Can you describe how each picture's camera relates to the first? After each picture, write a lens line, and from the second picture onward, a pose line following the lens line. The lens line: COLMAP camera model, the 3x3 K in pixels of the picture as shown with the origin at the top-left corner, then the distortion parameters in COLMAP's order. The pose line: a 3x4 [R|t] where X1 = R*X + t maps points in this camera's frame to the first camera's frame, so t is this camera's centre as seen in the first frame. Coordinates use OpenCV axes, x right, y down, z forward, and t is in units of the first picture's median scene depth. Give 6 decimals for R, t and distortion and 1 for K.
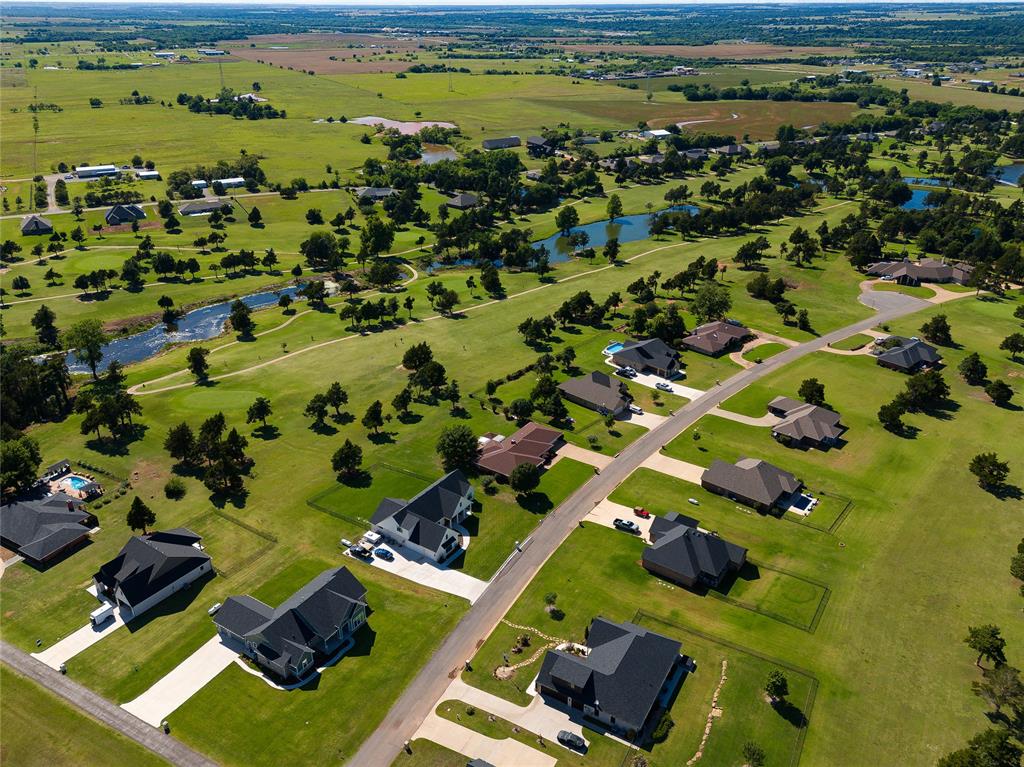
lens RADIAL K [[748.6, 0, 512.0], [0, 748.6, 383.5], [0, 0, 1]] dist [0.048735, -0.030554]
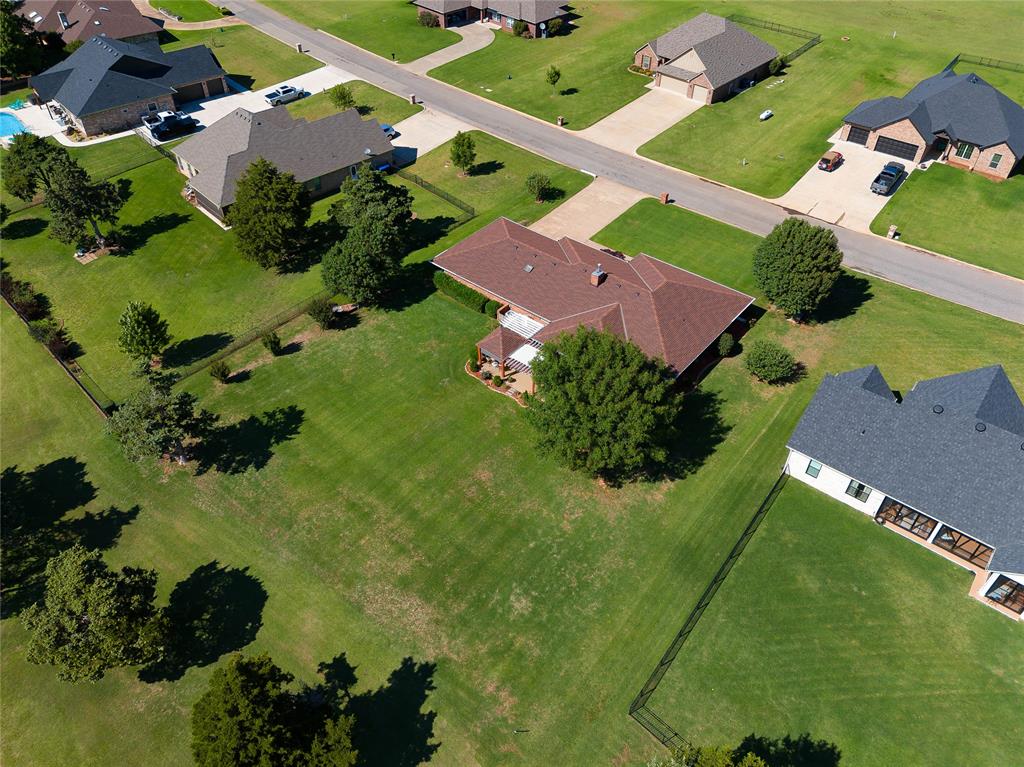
lens RADIAL K [[748.6, 0, 512.0], [0, 748.6, 383.5], [0, 0, 1]] dist [0.048735, -0.030554]
pose [[0.063194, -0.671748, 0.738079, -0.164211], [0.431228, 0.685334, 0.586822, -0.059135], [-0.900027, 0.281197, 0.332986, 0.563746]]
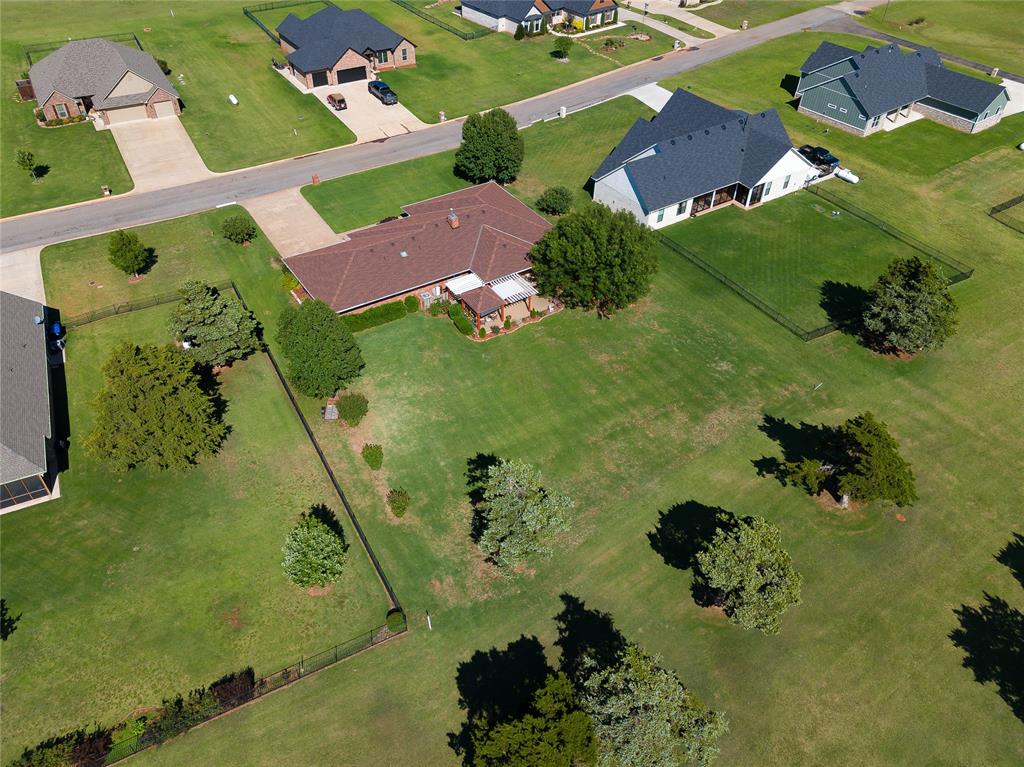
lens RADIAL K [[765.0, 0, 512.0], [0, 765.0, 383.5], [0, 0, 1]] dist [0.058158, -0.042243]
pose [[-0.936098, -0.246788, 0.250631, -0.084976], [0.133255, 0.410612, 0.902020, -0.137760], [-0.325520, 0.877777, -0.351488, 0.718914]]
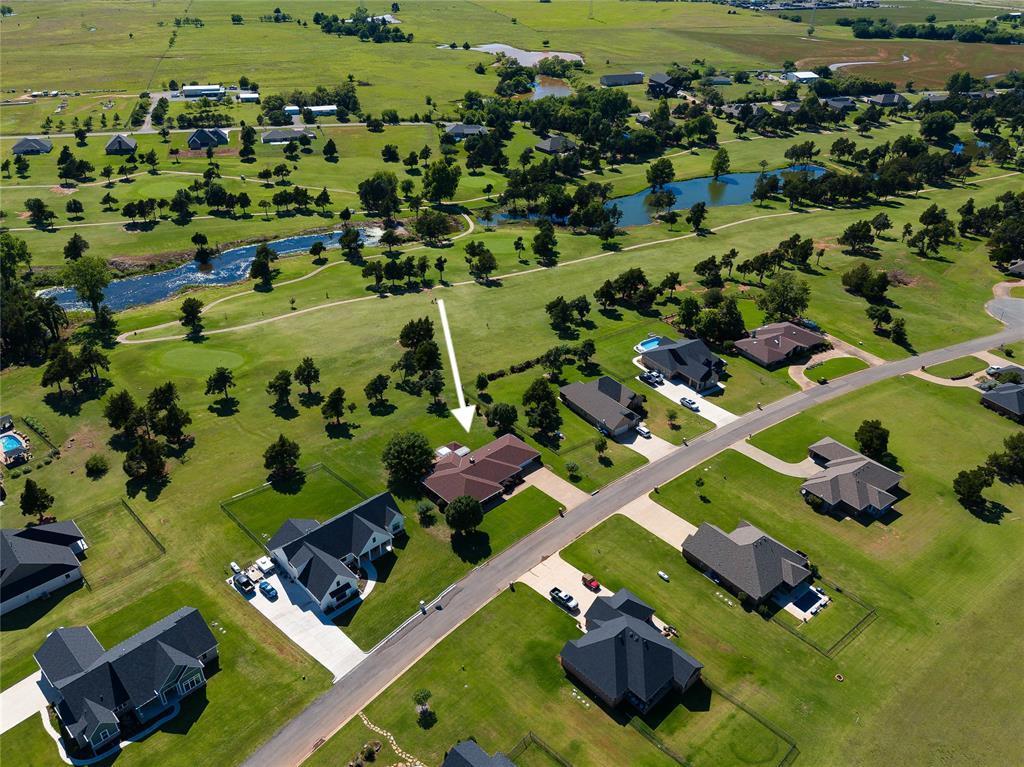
lens RADIAL K [[748.6, 0, 512.0], [0, 748.6, 383.5], [0, 0, 1]] dist [0.048735, -0.030554]
pose [[0.980672, 0.112482, -0.160096, 0.101780], [-0.099104, 0.991067, 0.089248, -0.051560], [0.168705, -0.071656, 0.983059, 0.116069]]
